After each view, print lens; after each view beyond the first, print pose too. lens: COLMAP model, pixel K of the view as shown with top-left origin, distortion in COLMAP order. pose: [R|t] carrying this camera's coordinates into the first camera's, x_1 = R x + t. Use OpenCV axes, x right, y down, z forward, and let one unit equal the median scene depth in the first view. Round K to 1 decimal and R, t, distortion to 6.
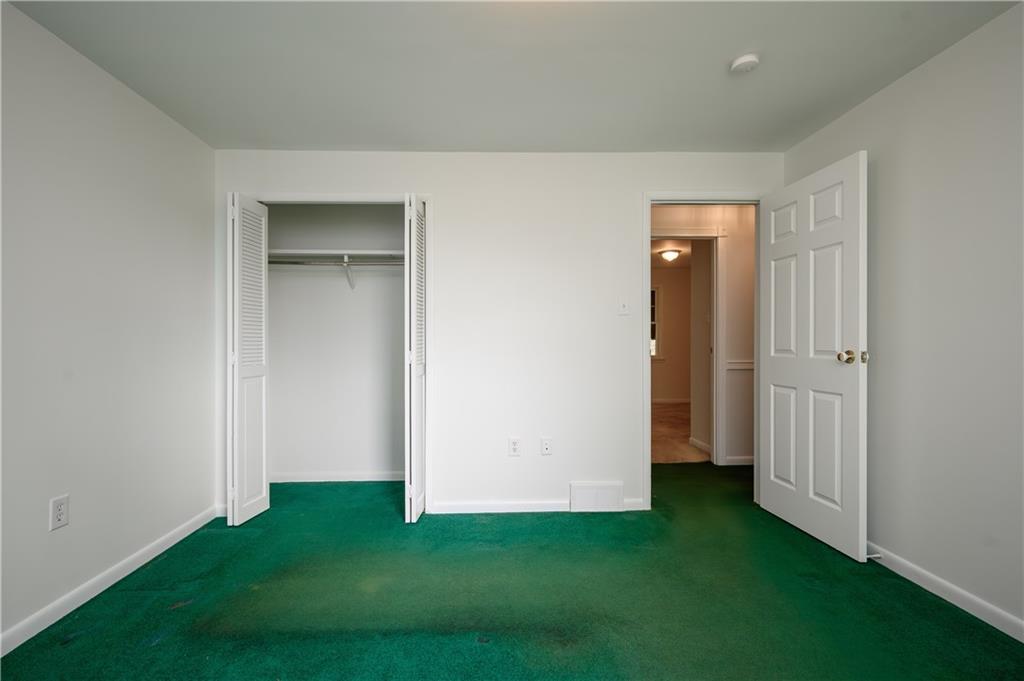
lens RADIAL K [[434.7, 0, 507.6], [0, 434.7, 348.1], [0, 0, 1]] dist [-0.000351, -0.000113]
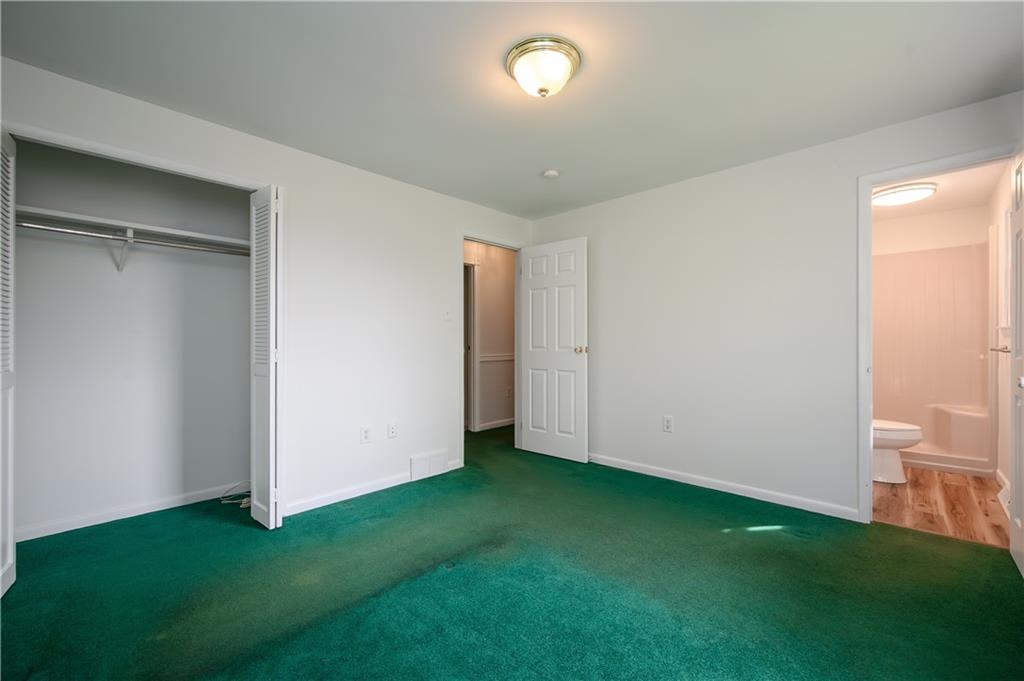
lens RADIAL K [[410.0, 0, 516.0], [0, 410.0, 343.1], [0, 0, 1]] dist [0.000557, 0.000017]
pose [[0.717268, 0.002307, 0.696793, -0.453074], [0.005978, 0.999937, -0.009465, 0.005359], [-0.696772, 0.010954, 0.717209, -0.021330]]
